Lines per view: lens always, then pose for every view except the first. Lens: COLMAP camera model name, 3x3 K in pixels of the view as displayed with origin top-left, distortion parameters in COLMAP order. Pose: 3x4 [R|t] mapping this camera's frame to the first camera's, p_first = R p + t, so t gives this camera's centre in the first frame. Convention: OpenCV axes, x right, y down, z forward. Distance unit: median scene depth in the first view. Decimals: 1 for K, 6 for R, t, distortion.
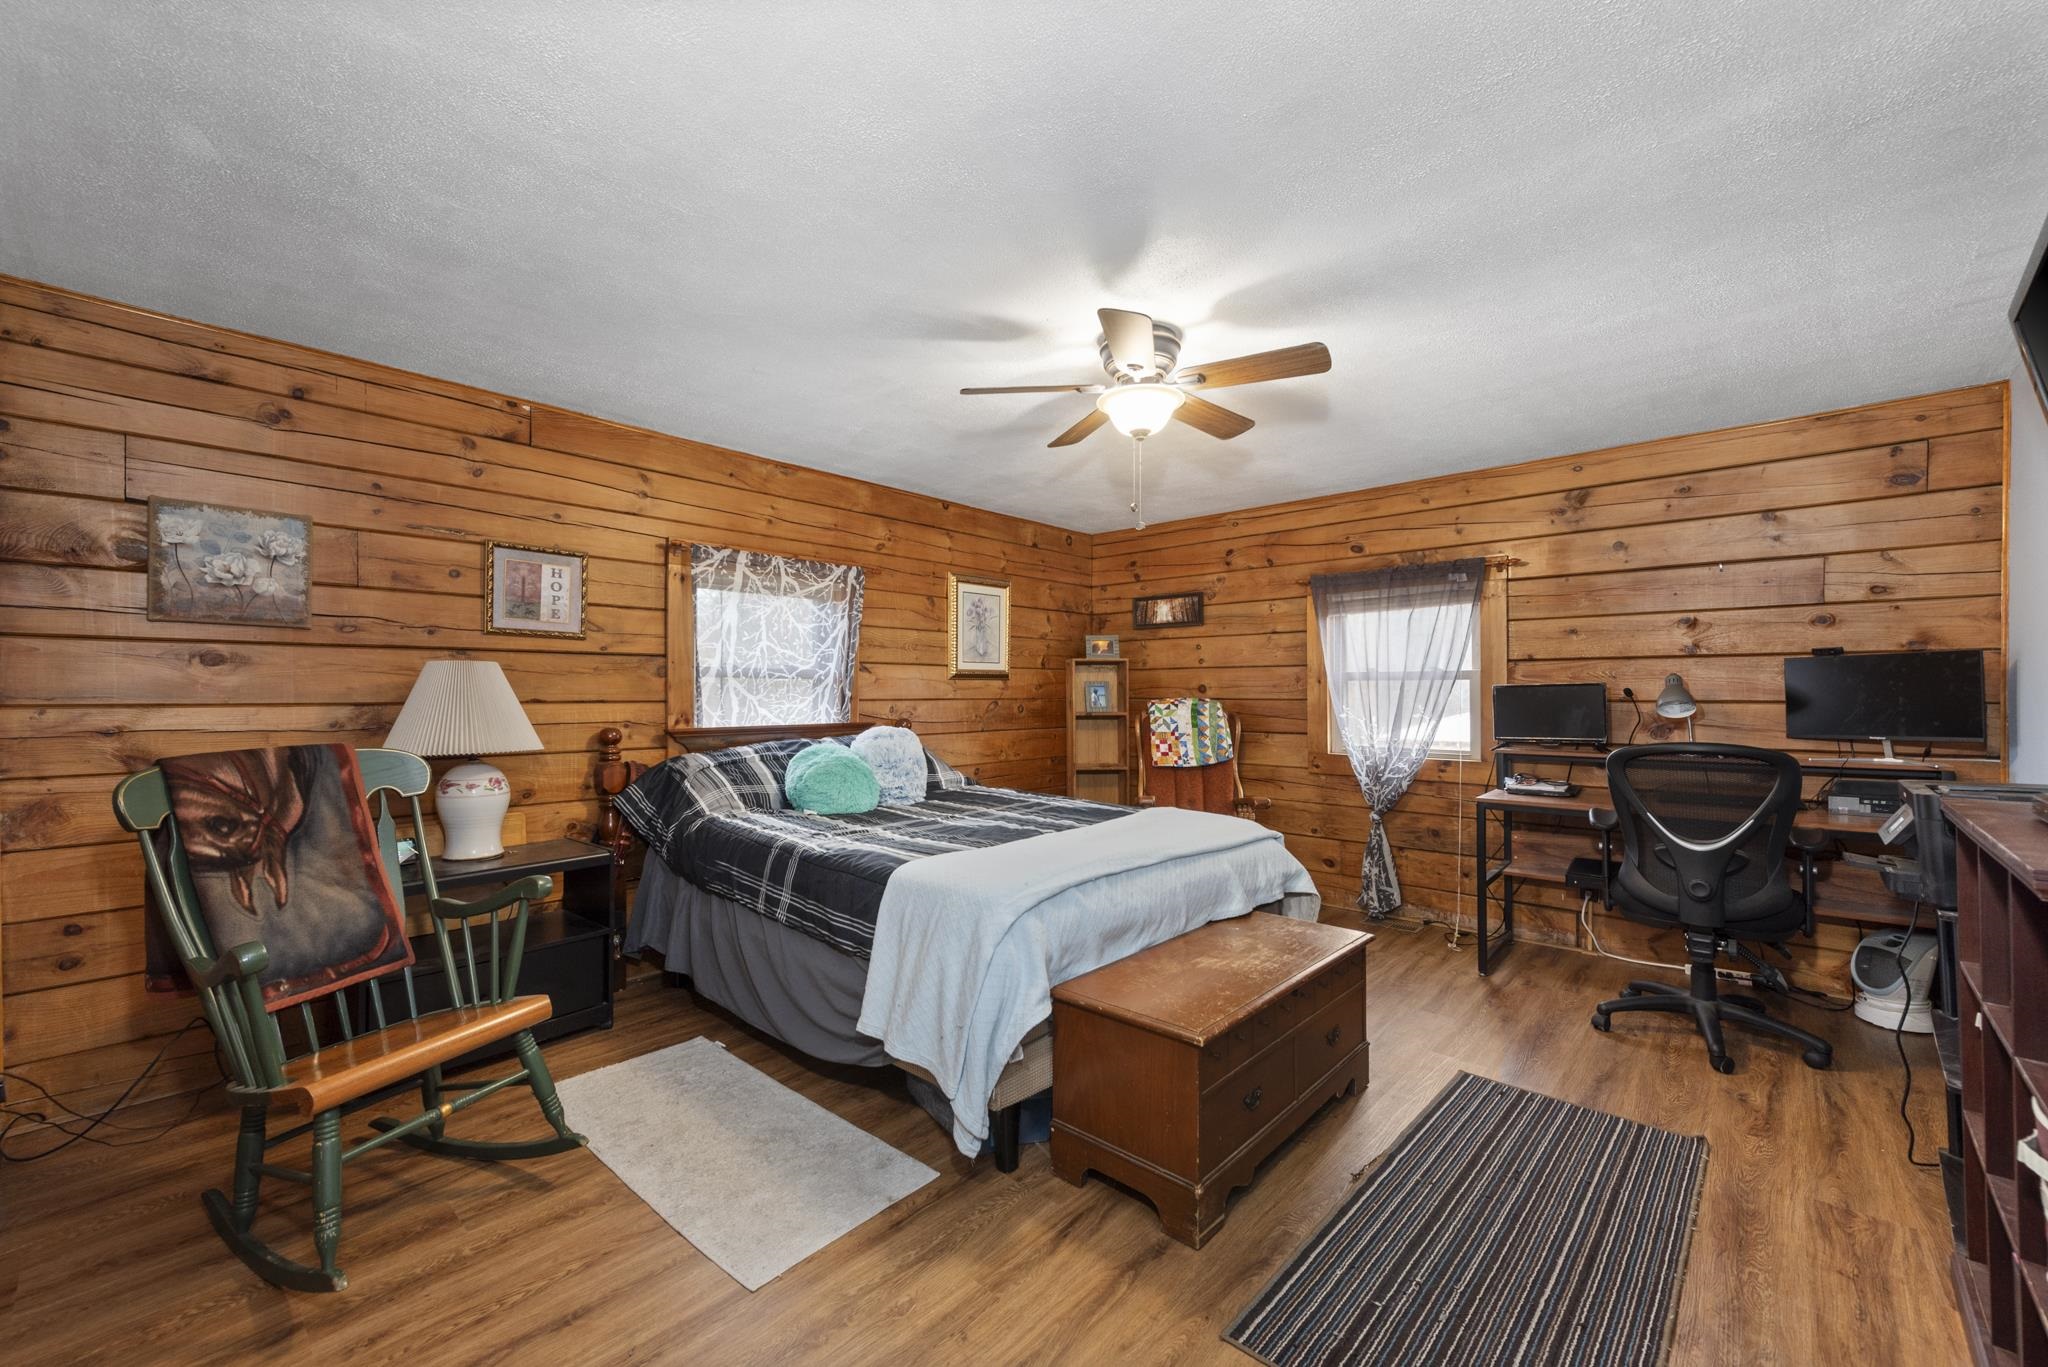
lens RADIAL K [[825.4, 0, 1024.0], [0, 825.4, 683.5], [0, 0, 1]] dist [0.024692, -0.000024]
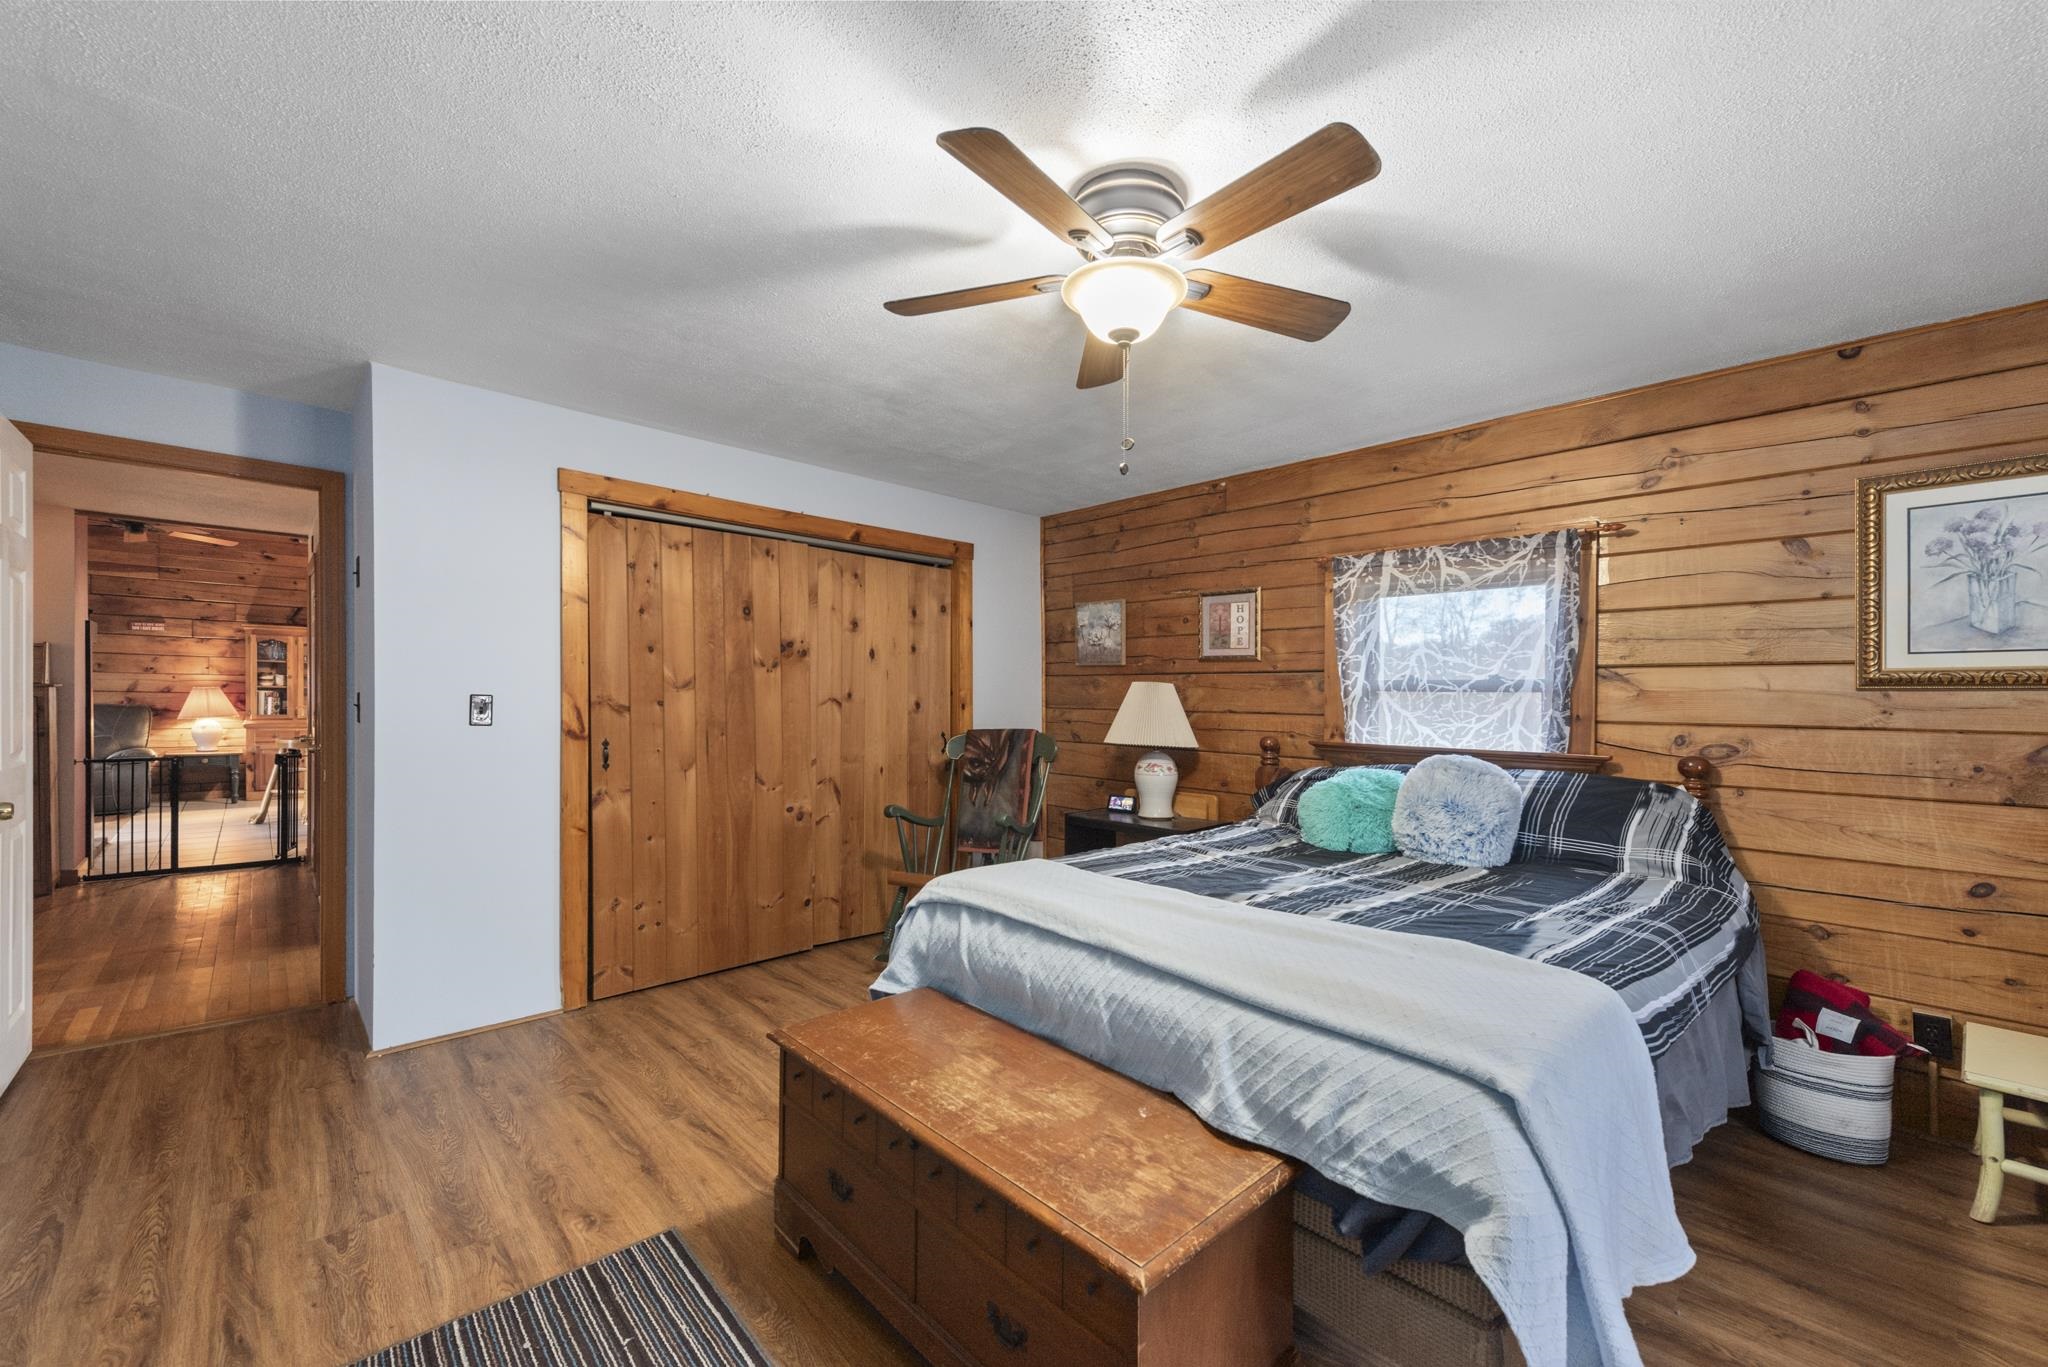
lens RADIAL K [[808.9, 0, 1020.8], [0, 808.9, 704.4], [0, 0, 1]] dist [0.008745, -0.000132]
pose [[-0.075605, 0.002972, -0.997133, 0.609357], [-0.004895, 0.999982, 0.003352, 0.006759], [0.997126, 0.005134, -0.075589, 0.705759]]
